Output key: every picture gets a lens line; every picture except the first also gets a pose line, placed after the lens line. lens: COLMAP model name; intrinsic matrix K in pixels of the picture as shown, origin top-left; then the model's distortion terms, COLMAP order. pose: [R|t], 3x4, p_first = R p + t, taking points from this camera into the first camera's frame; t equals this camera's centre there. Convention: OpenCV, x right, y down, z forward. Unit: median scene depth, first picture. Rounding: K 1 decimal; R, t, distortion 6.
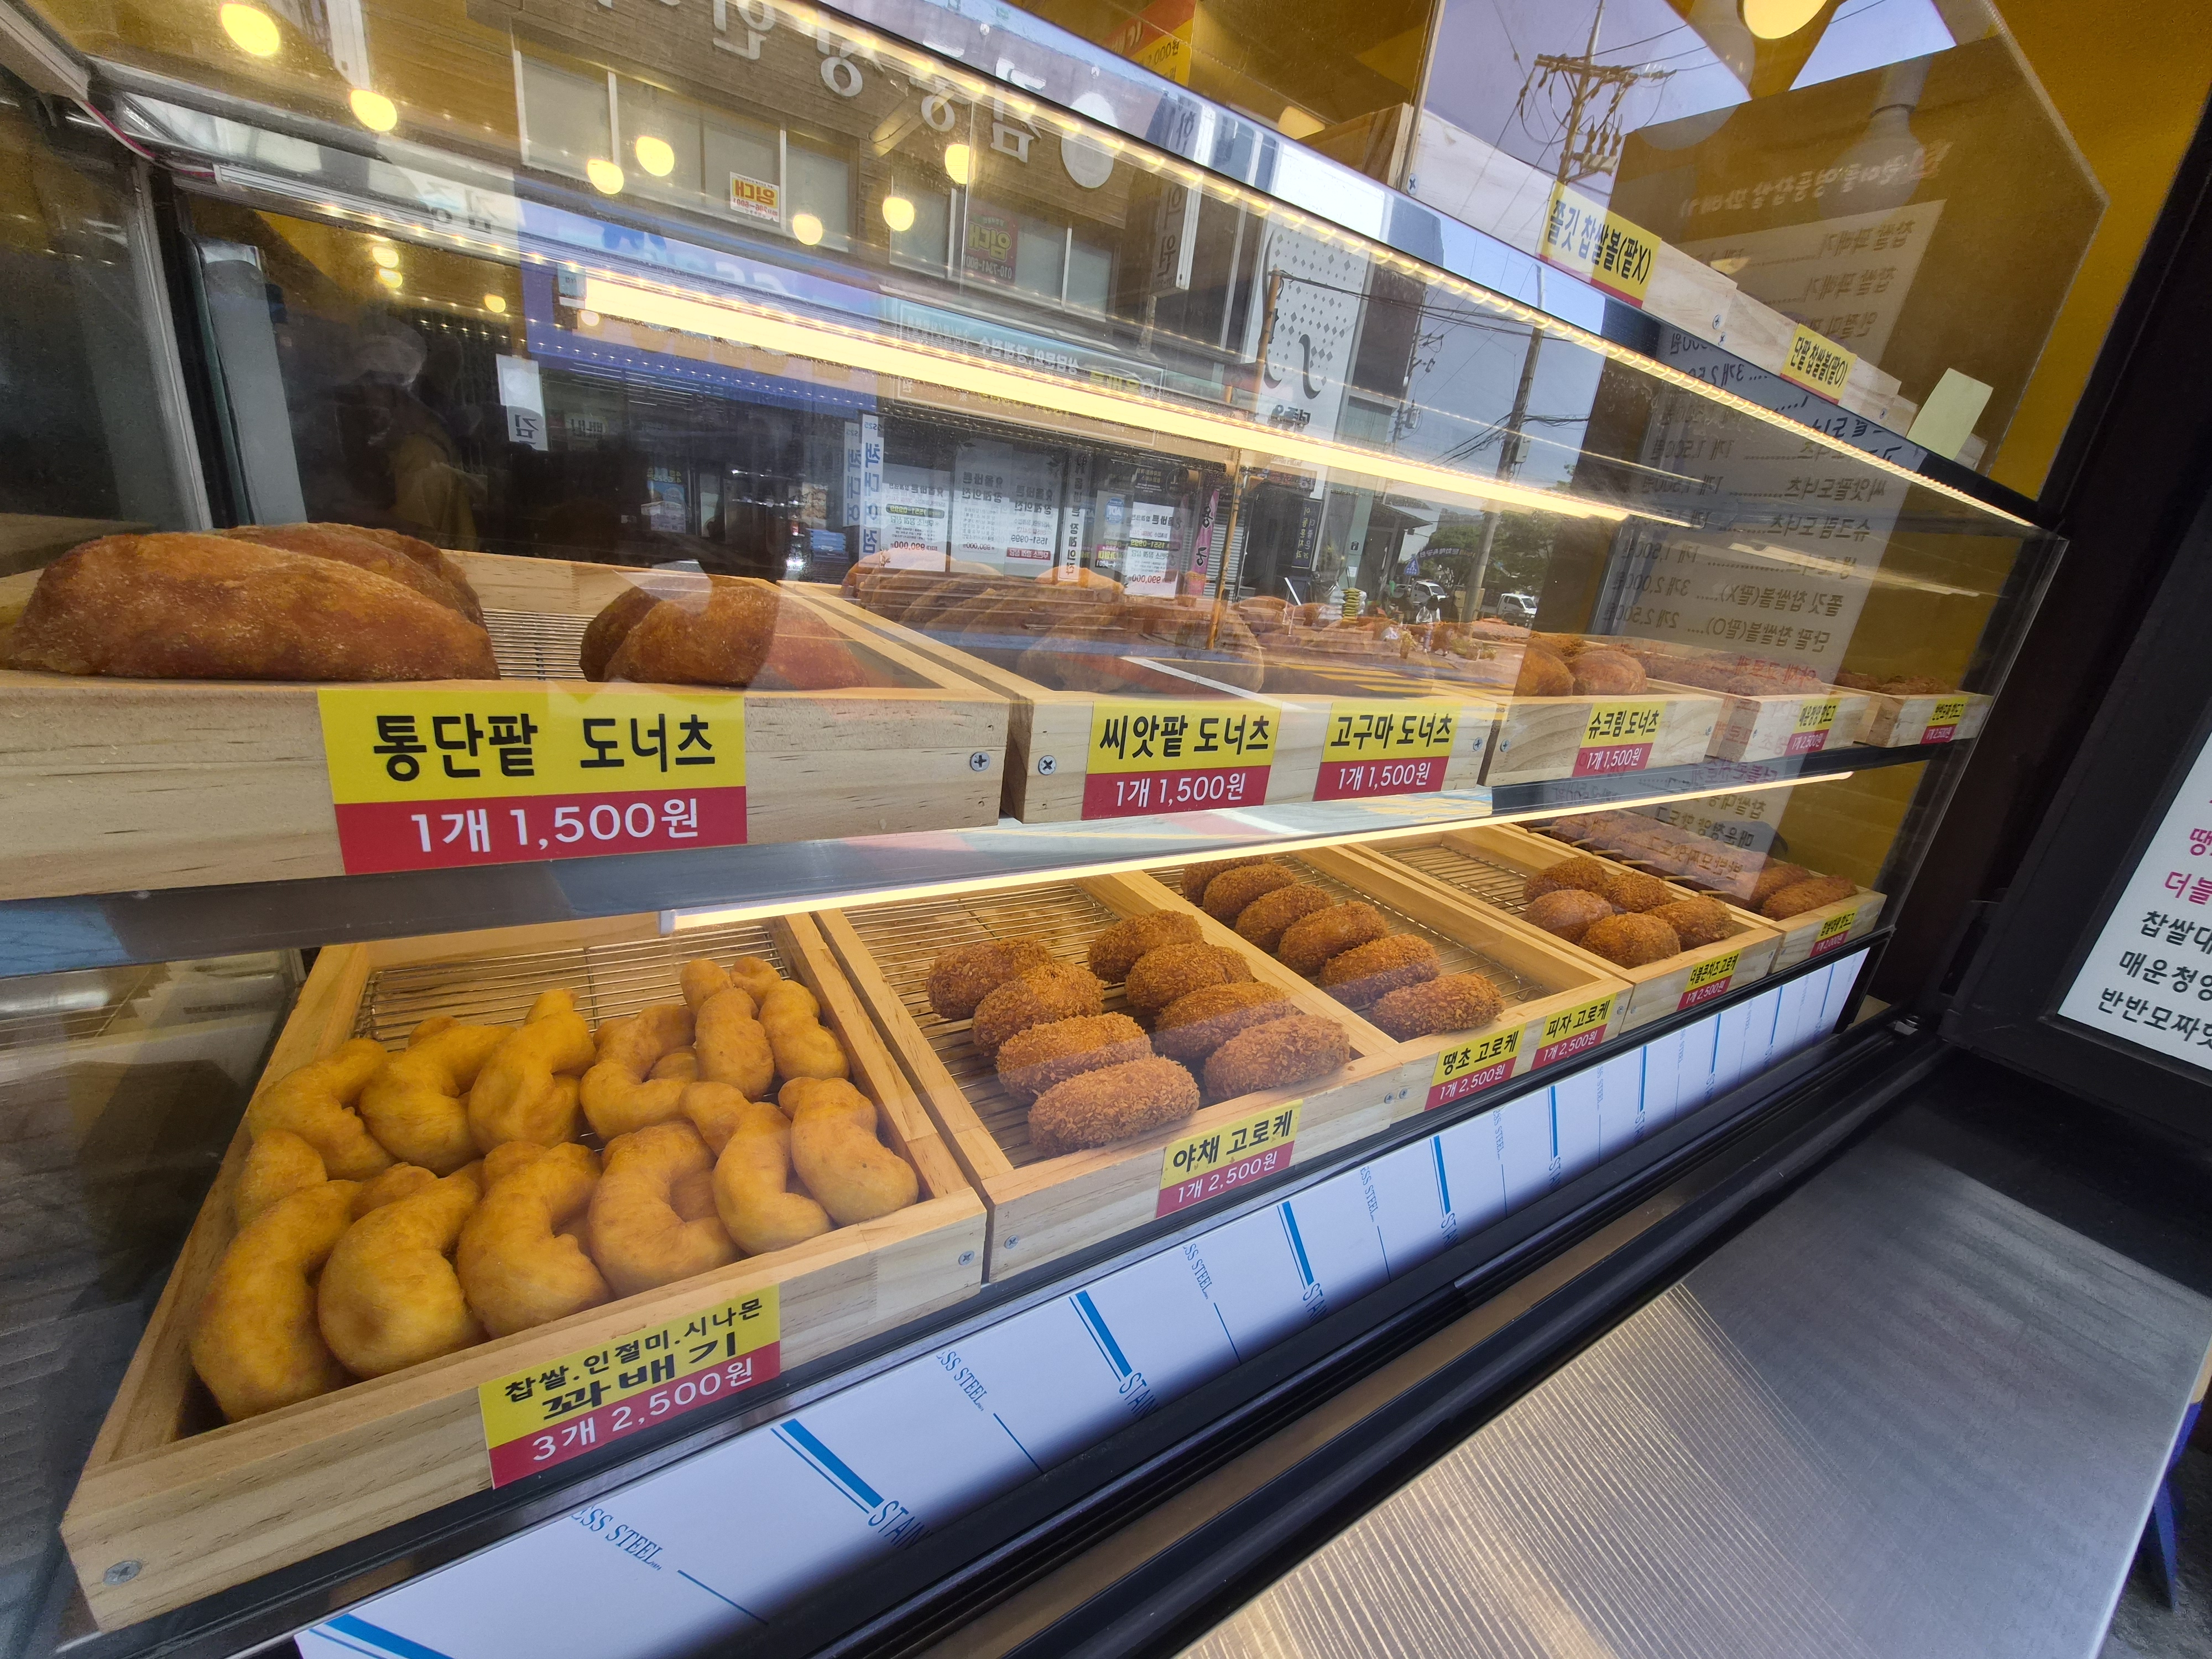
lens RADIAL K [[864.1, 0, 1110.7], [0, 864.1, 823.1], [0, 0, 1]] dist [0.000426, -0.000072]
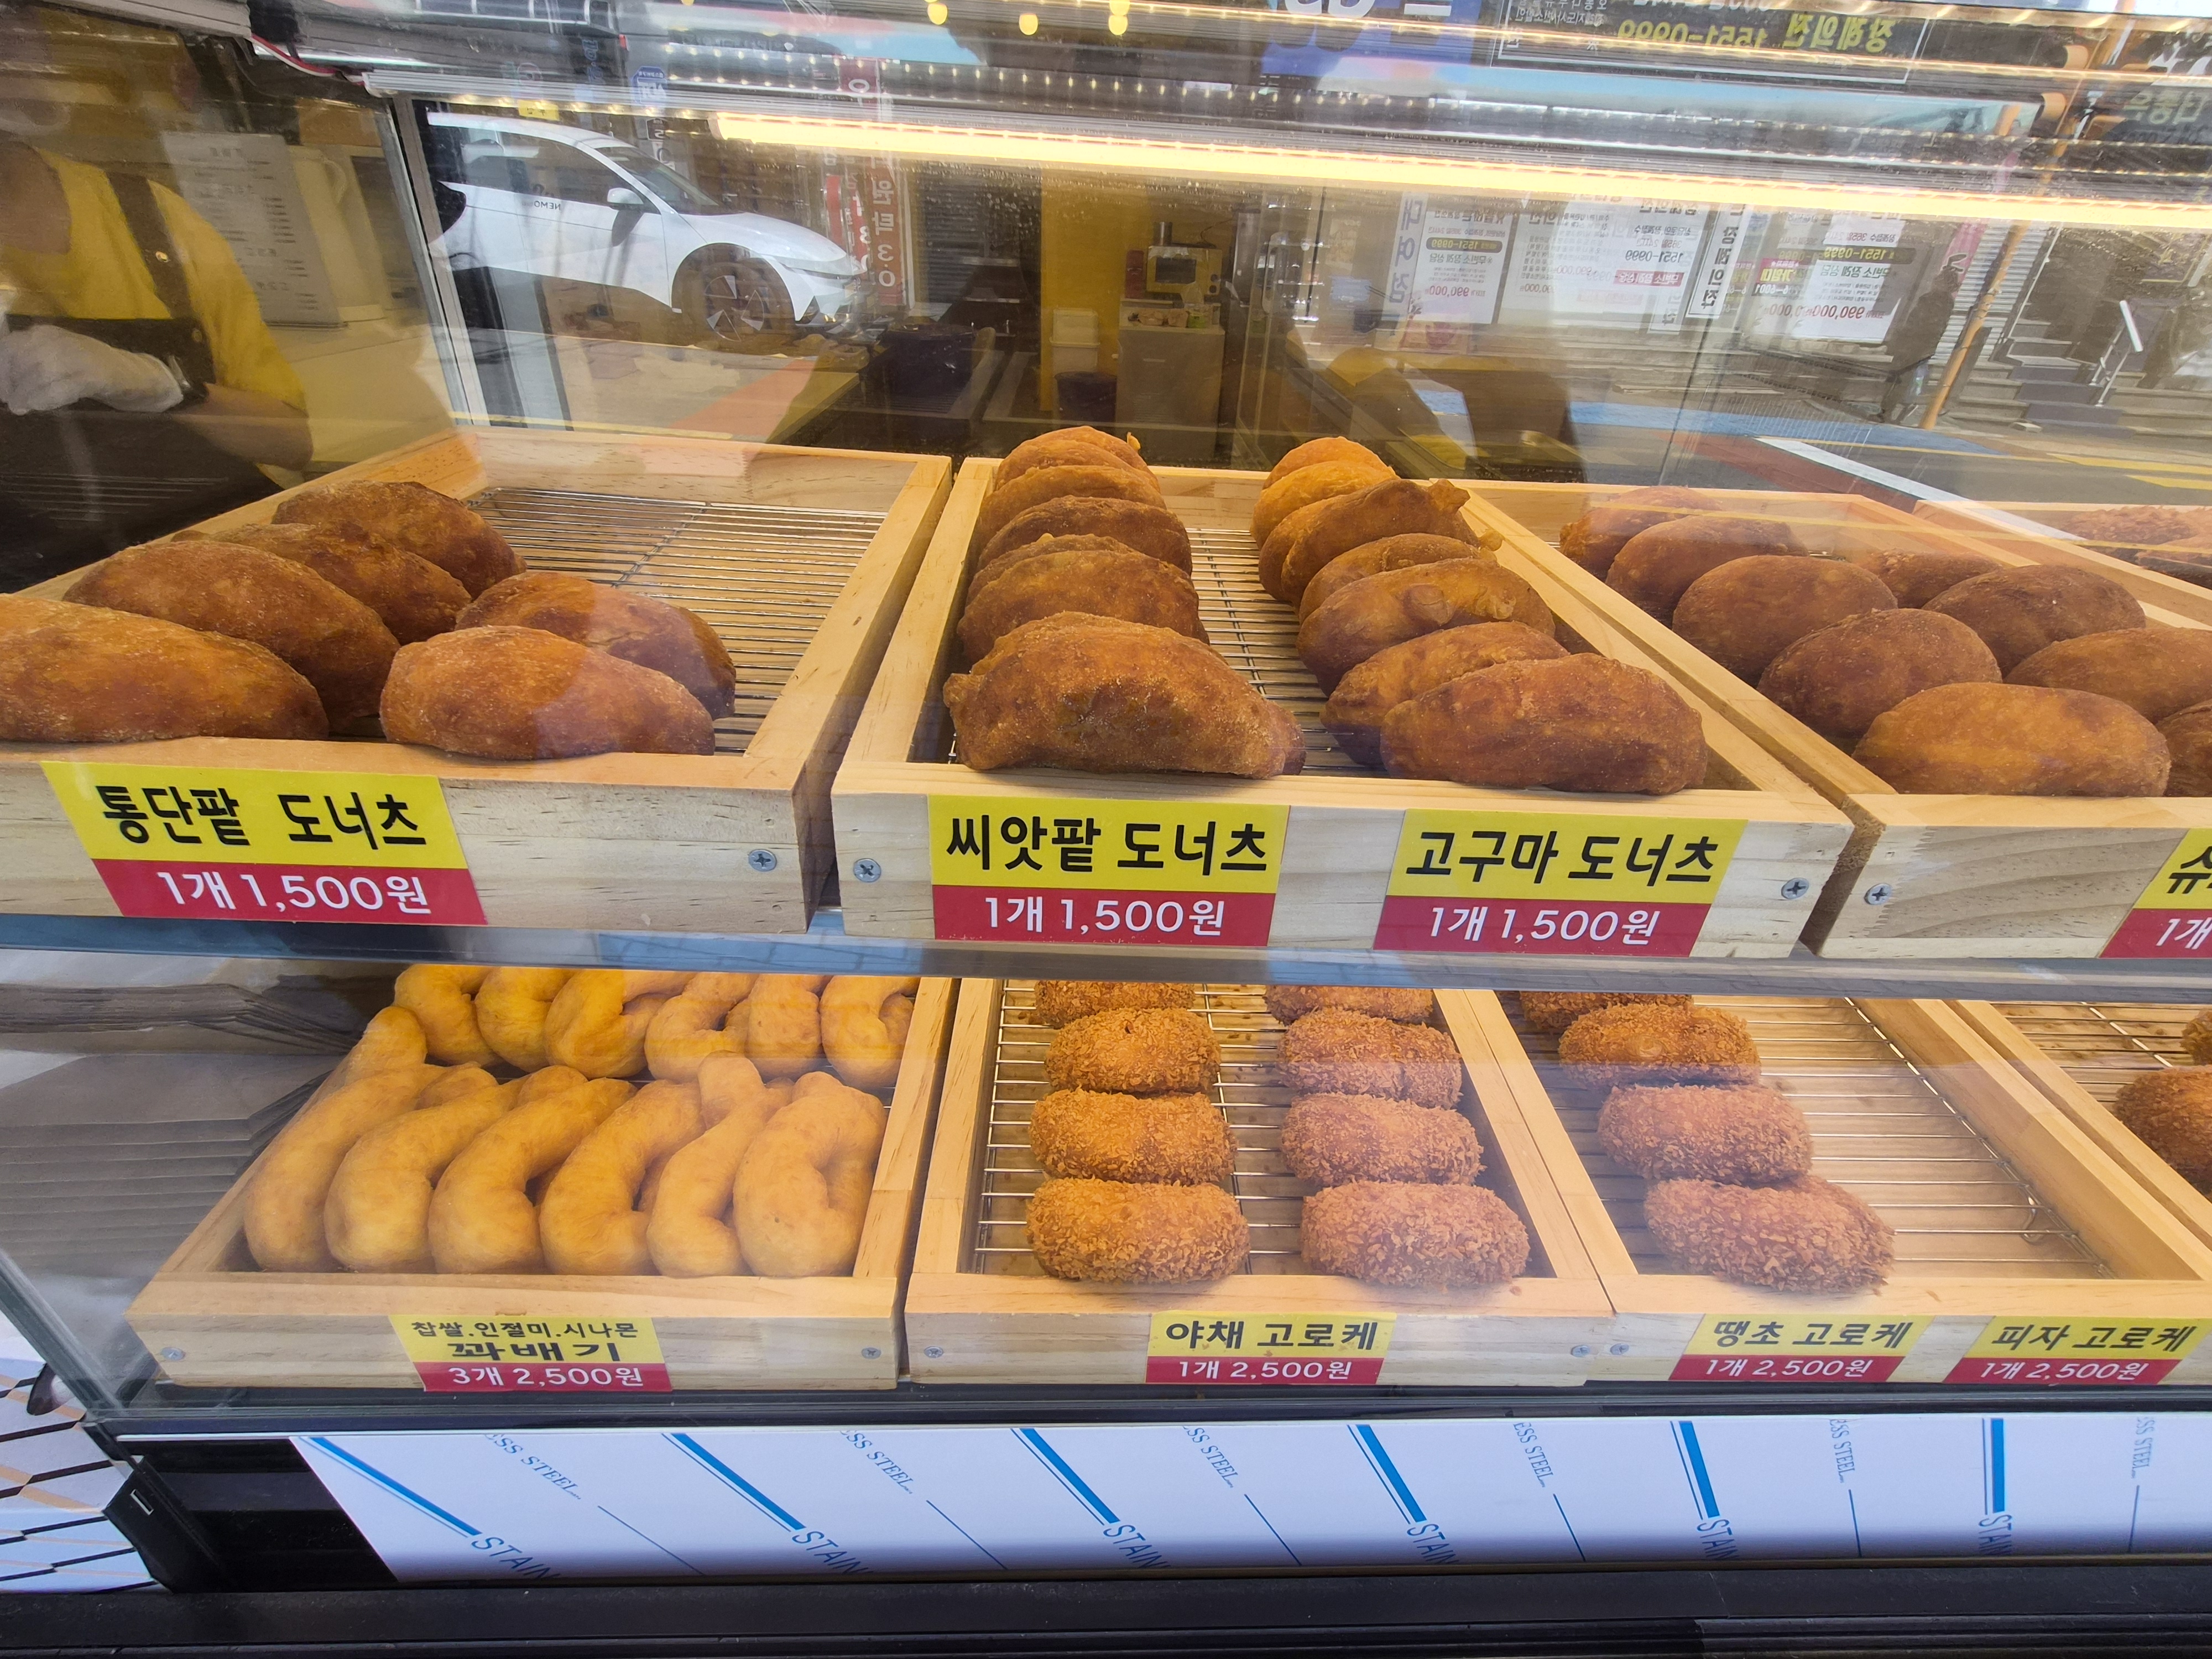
lens RADIAL K [[1033.1, 0, 1106.0], [0, 1033.1, 829.5], [0, 0, 1]] dist [0.000963, -0.001022]
pose [[0.861106, 0.201149, -0.466942, 0.486062], [-0.112566, 0.971044, 0.210720, -0.297071], [0.495808, -0.128890, 0.858814, 0.340520]]
